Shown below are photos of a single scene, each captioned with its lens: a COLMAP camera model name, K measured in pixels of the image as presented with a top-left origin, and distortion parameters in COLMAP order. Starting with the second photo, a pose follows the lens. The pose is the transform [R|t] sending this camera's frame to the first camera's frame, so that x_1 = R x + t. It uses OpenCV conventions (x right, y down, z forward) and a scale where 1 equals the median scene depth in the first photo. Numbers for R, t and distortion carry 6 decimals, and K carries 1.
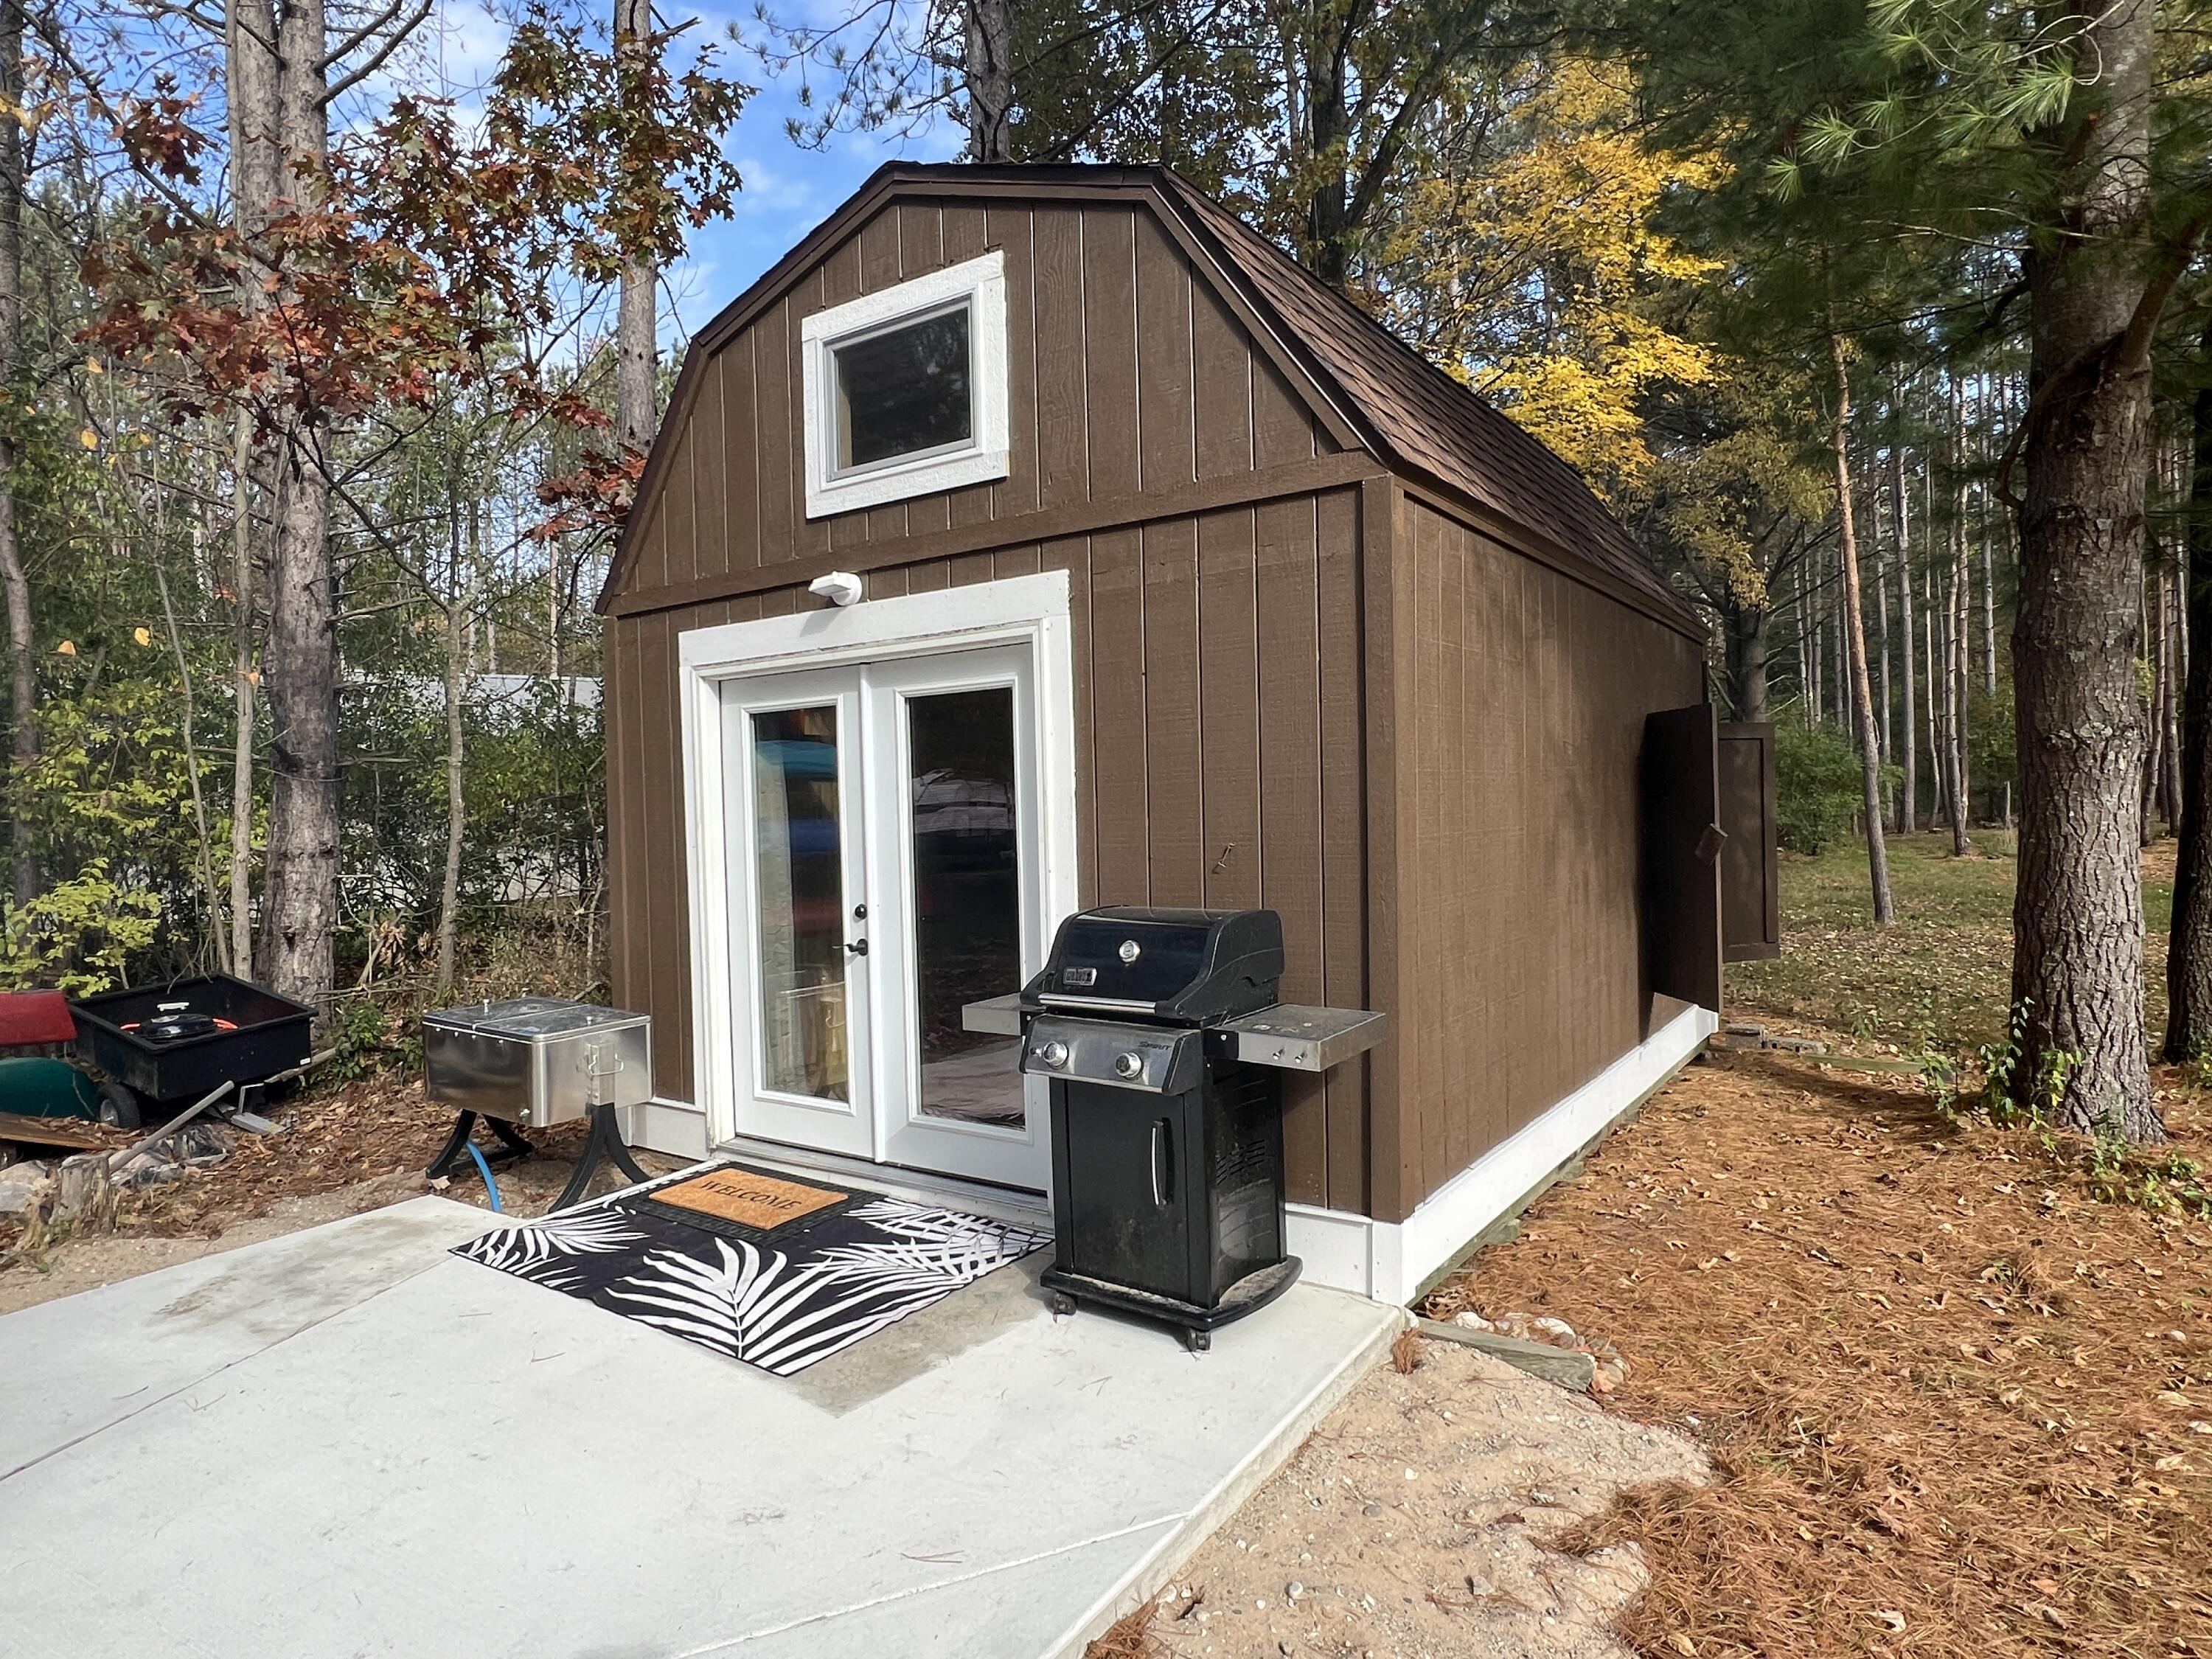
lens RADIAL K [[1265.9, 0, 1106.0], [0, 1265.9, 829.5], [0, 0, 1]] dist [-0.001750, -0.000732]
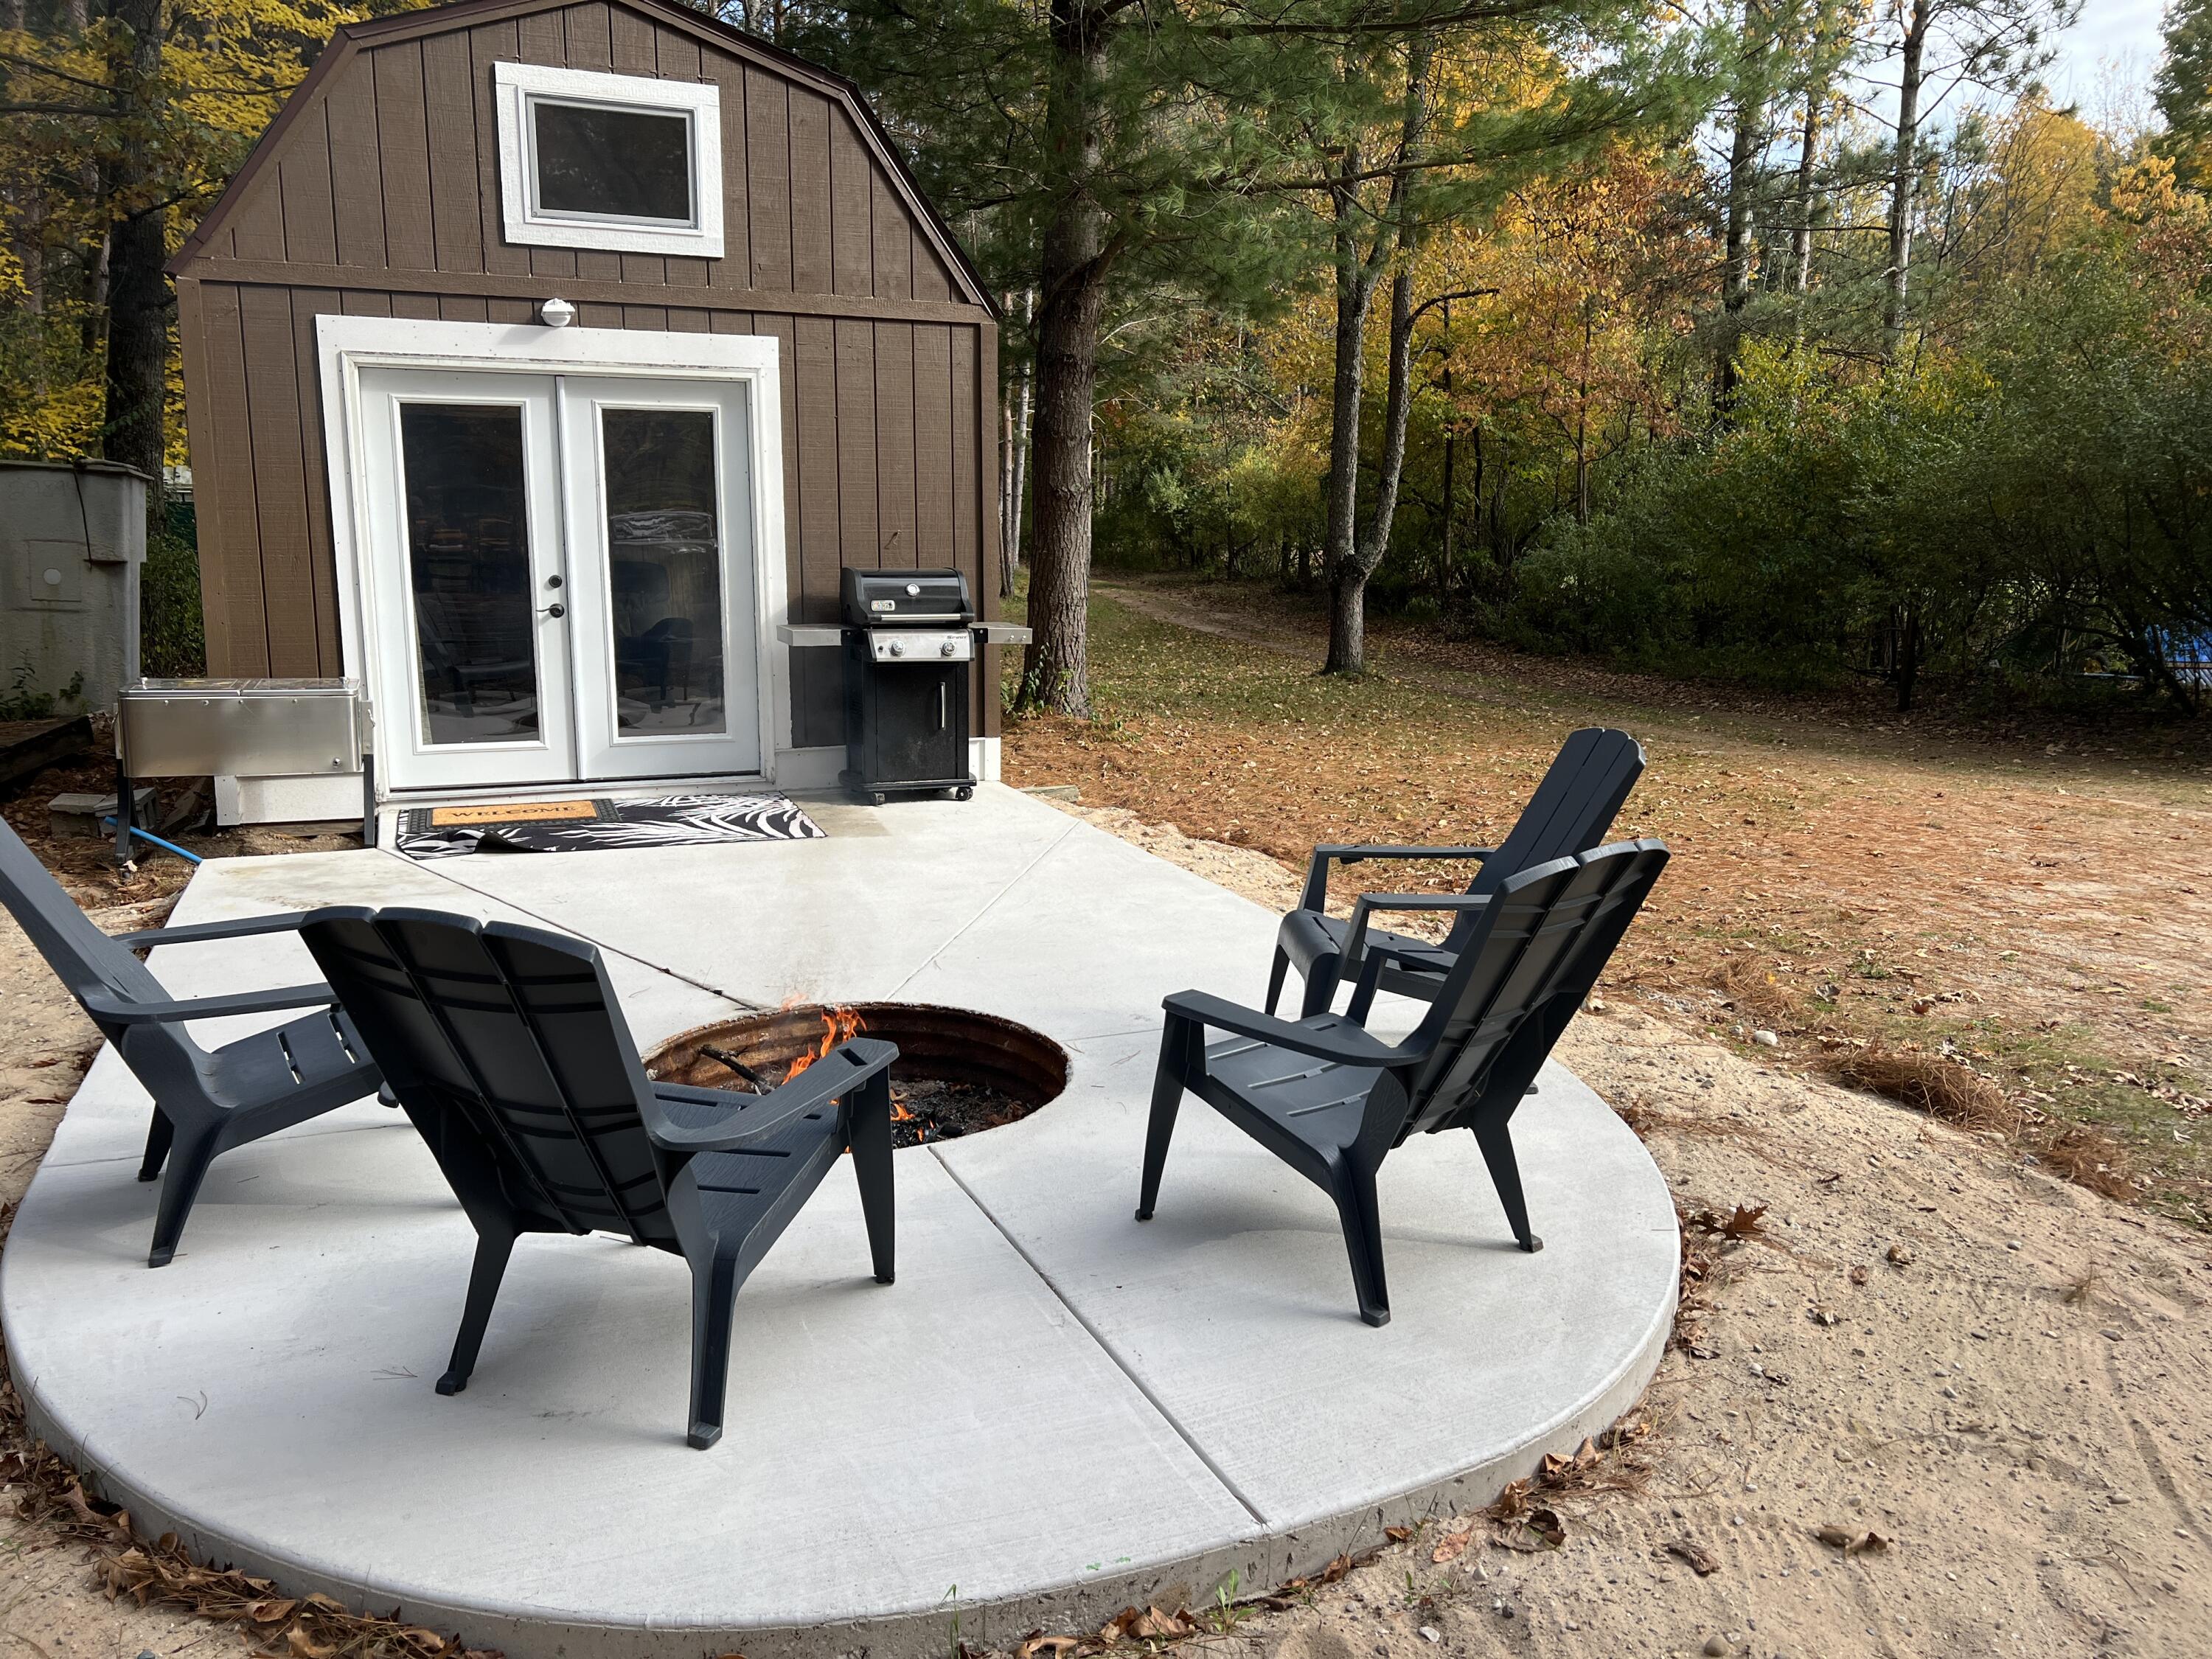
lens RADIAL K [[1646.6, 0, 1104.6], [0, 1646.6, 830.4], [0, 0, 1]] dist [0.047904, -0.053663]
pose [[0.543160, -0.119307, 0.831110, -1.352700], [-0.003843, 0.989489, 0.144554, 0.073430], [-0.839621, -0.081710, 0.536992, -0.357825]]
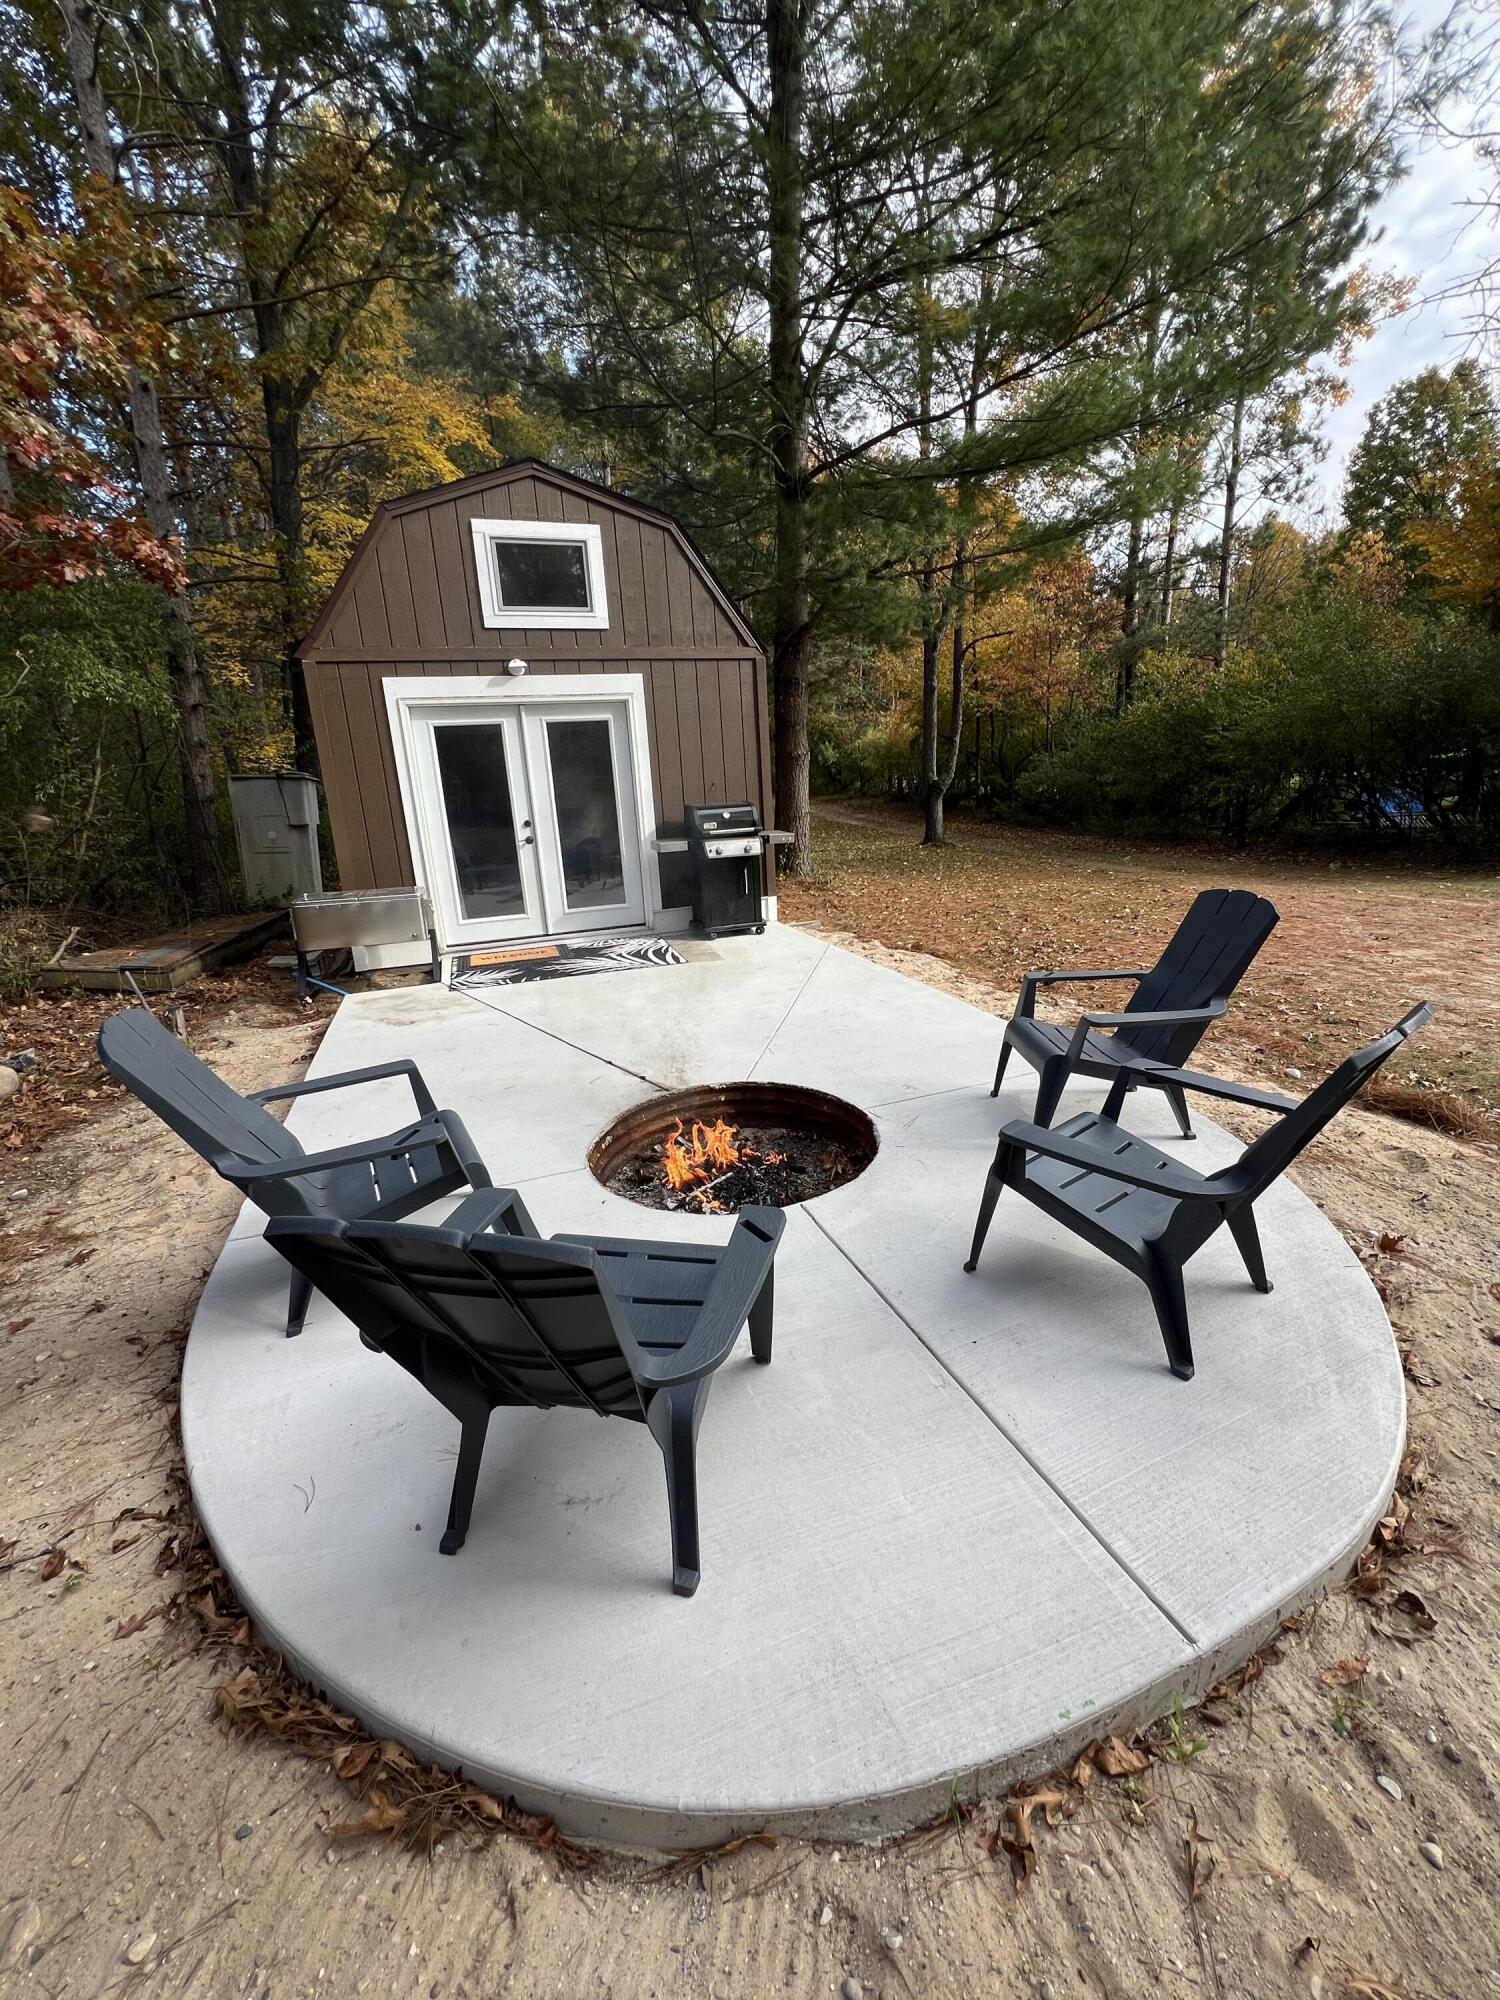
lens RADIAL K [[798.4, 0, 756.9], [0, 798.4, 998.2], [0, 0, 1]] dist [-0.001893, 0.000603]
pose [[0.578508, -0.219626, 0.785553, -1.187050], [0.053927, 0.971260, 0.231832, 0.063185], [-0.813892, -0.091754, 0.573725, -0.156708]]
